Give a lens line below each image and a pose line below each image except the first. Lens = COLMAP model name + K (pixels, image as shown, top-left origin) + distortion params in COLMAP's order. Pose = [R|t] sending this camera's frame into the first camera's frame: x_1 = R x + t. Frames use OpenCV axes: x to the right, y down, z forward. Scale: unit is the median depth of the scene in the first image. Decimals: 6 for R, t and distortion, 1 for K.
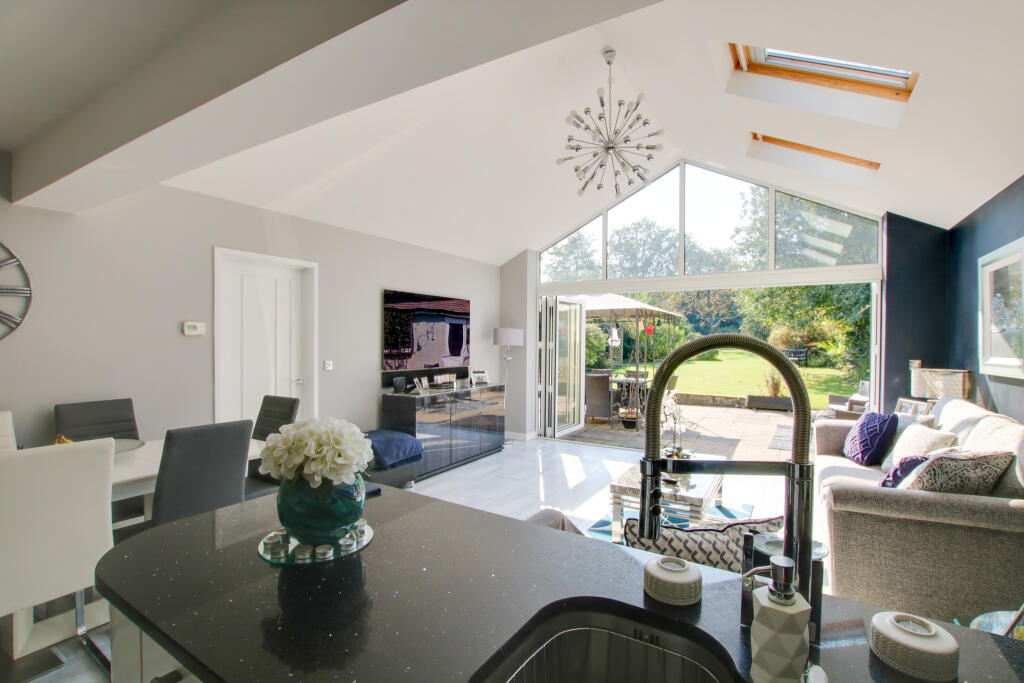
lens RADIAL K [[473.0, 0, 512.0], [0, 473.0, 341.5], [0, 0, 1]] dist [0.000504, 0.000109]
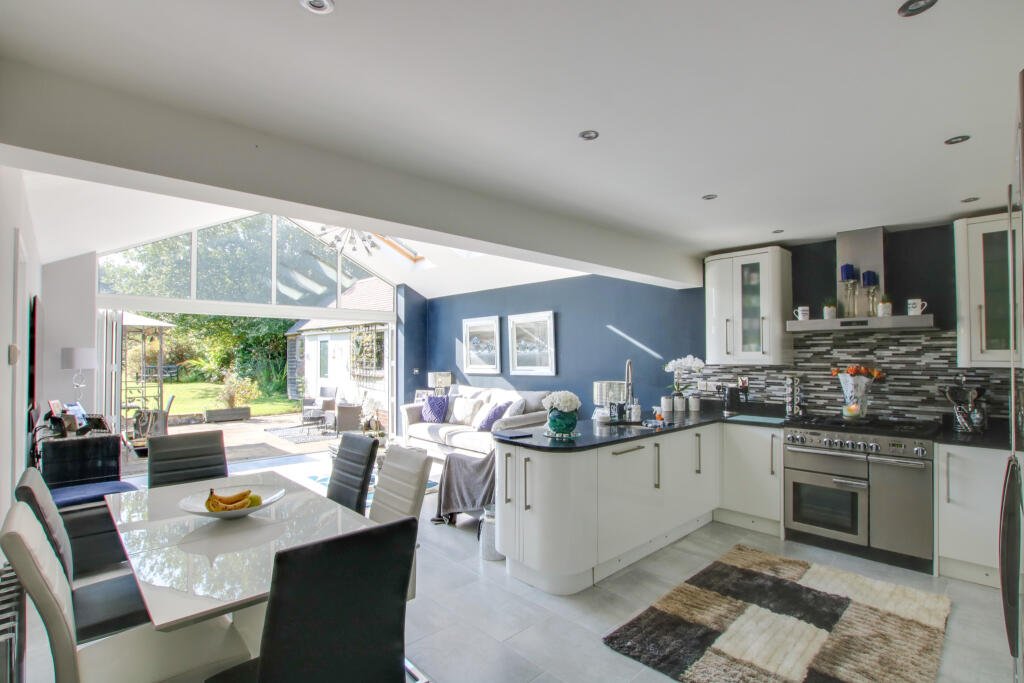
lens RADIAL K [[473.0, 0, 512.0], [0, 473.0, 341.5], [0, 0, 1]] dist [0.000504, 0.000109]
pose [[0.250456, 0.026553, 0.967764, -0.777687], [0.004924, 0.999576, -0.028701, -0.011083], [-0.968115, 0.011954, 0.250219, 0.186895]]
